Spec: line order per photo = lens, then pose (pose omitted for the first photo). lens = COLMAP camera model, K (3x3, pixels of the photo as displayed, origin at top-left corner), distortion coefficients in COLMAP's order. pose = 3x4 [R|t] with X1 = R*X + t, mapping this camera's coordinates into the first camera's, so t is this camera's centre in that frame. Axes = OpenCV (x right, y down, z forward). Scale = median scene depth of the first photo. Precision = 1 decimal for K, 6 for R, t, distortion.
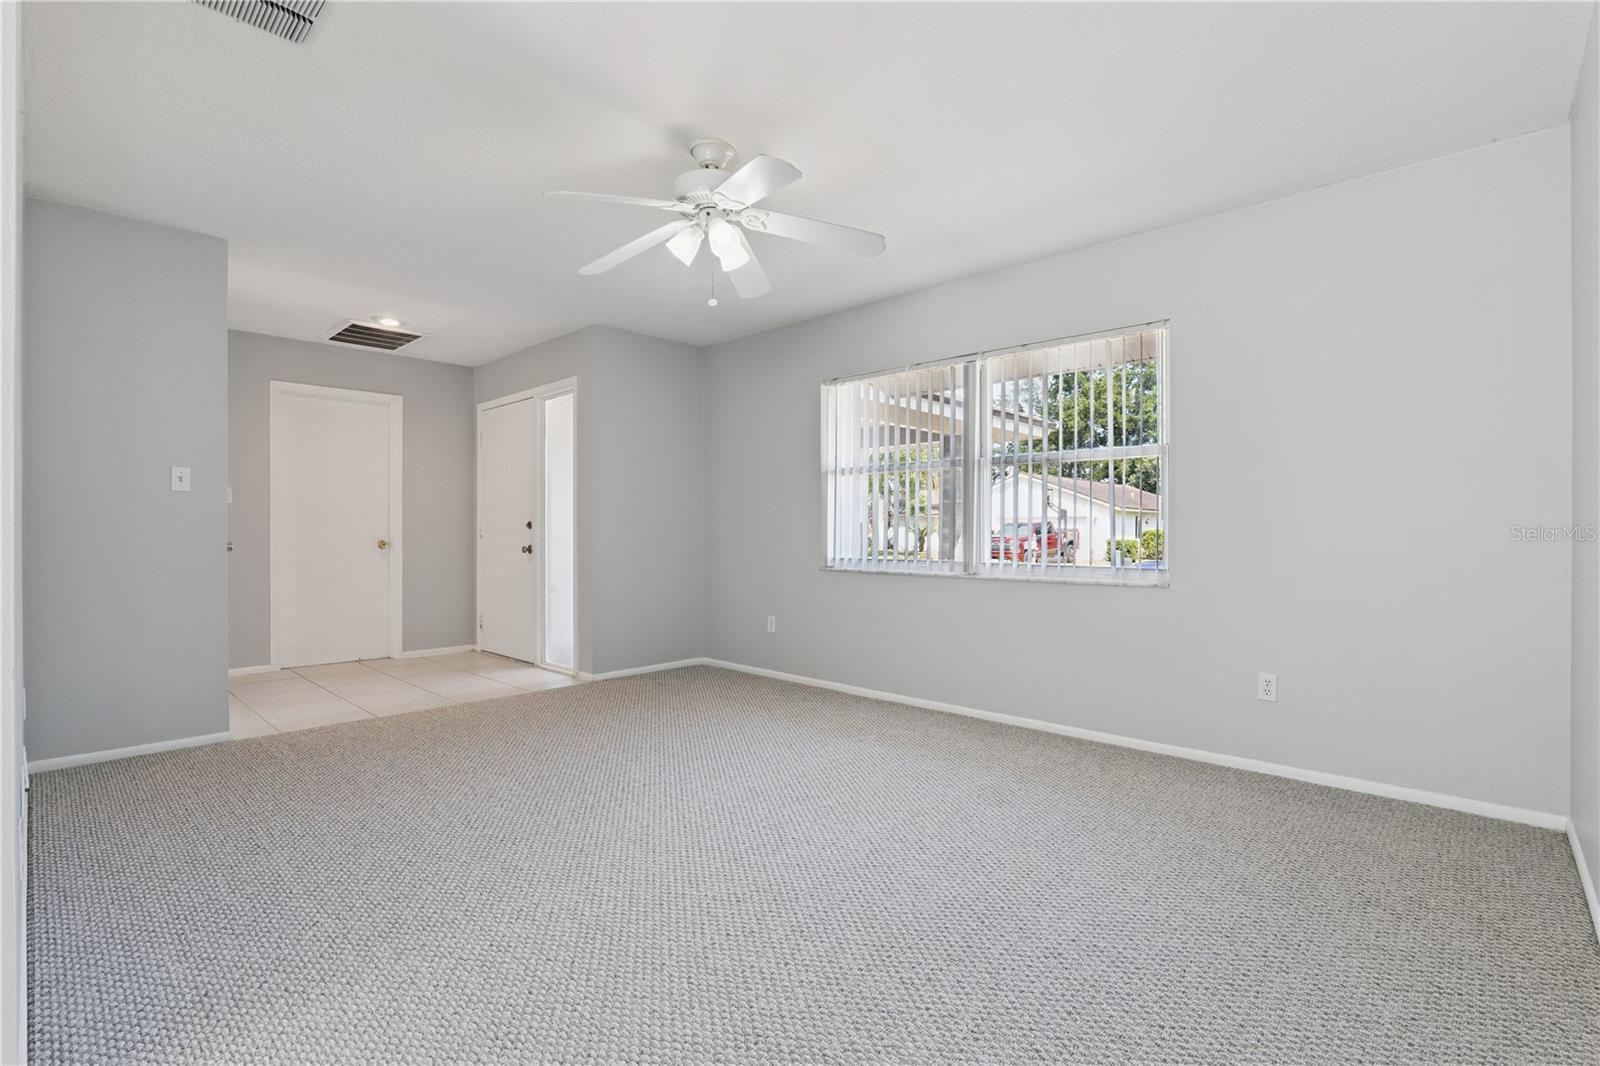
lens RADIAL K [[740.0, 0, 801.9], [0, 740.0, 528.4], [0, 0, 1]] dist [-0.011388, 0.000809]
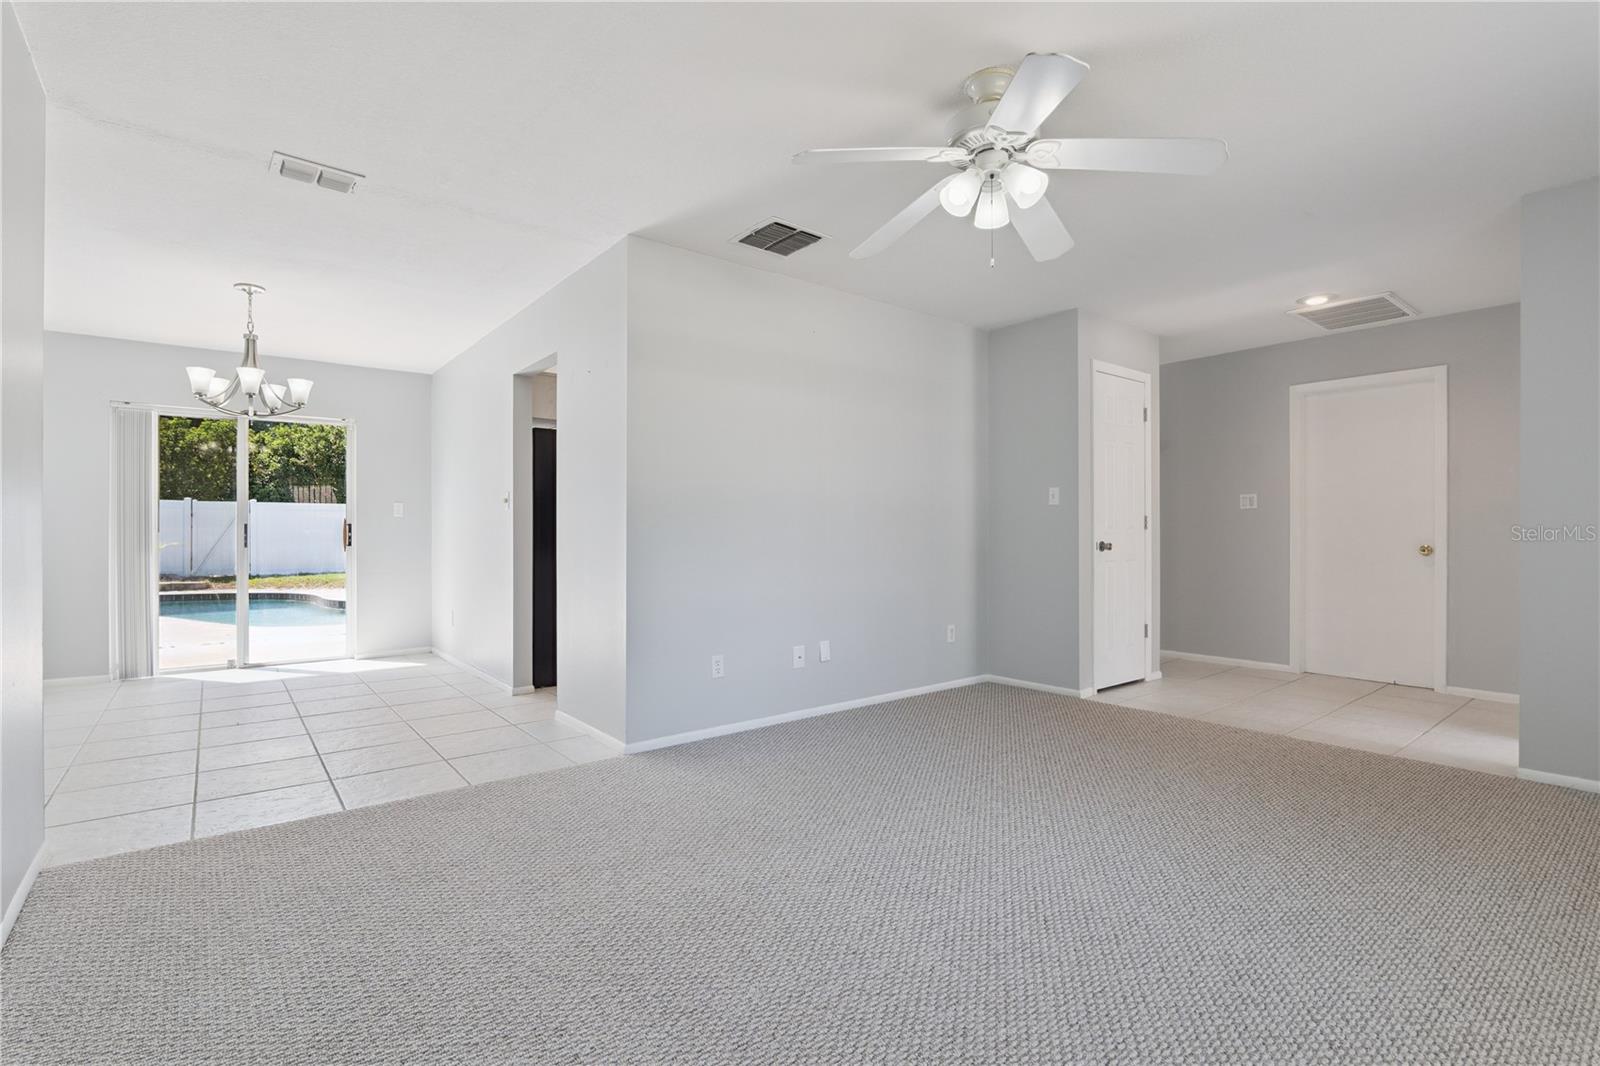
lens RADIAL K [[740.0, 0, 790.1], [0, 740.0, 525.4], [0, 0, 1]] dist [-0.011388, 0.000809]
pose [[-0.144795, -0.007043, -0.989437, 0.358204], [0.002718, 0.999968, -0.007516, -0.002164], [0.989458, -0.003777, -0.144771, 0.428502]]
